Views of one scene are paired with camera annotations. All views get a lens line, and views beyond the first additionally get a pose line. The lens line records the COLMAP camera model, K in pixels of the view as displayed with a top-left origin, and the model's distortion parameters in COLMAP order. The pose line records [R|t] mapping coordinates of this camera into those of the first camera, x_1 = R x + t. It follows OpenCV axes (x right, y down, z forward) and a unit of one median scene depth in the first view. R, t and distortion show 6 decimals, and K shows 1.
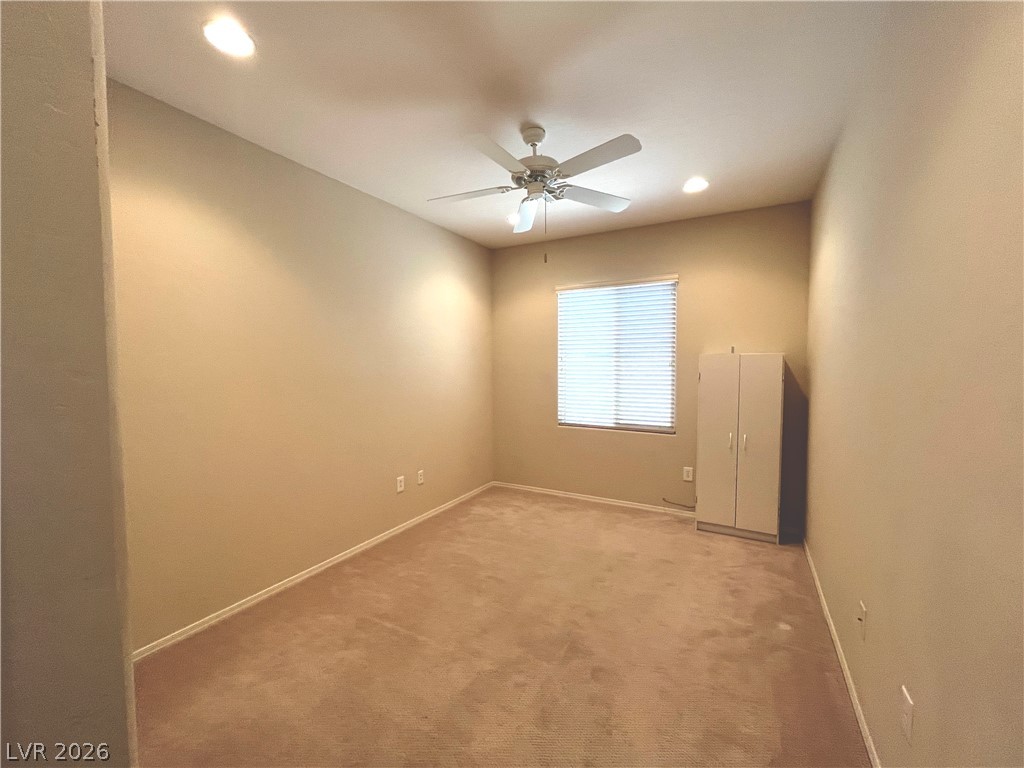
lens RADIAL K [[415.8, 0, 515.5], [0, 415.8, 385.5], [0, 0, 1]] dist [-0.003865, -0.000241]
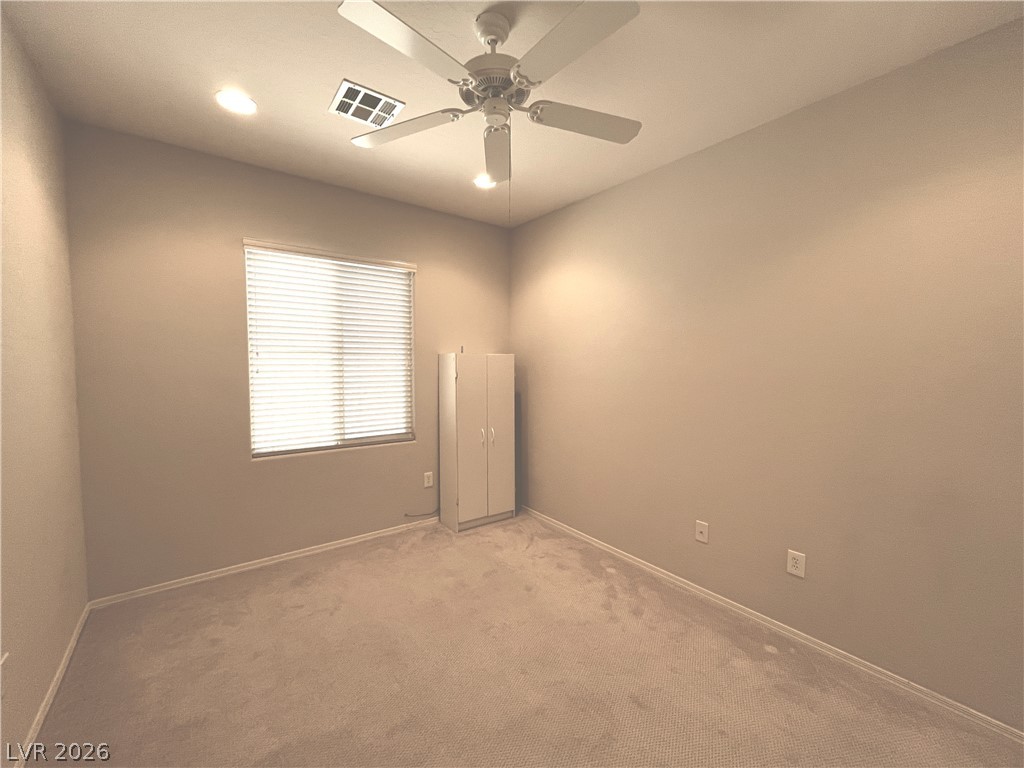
lens RADIAL K [[415.8, 0, 515.5], [0, 415.8, 385.5], [0, 0, 1]] dist [-0.003865, -0.000241]
pose [[0.411133, -0.047291, 0.910348, -0.373531], [0.043868, 0.998523, 0.032059, -0.023112], [-0.910519, 0.026755, 0.412600, 0.451279]]
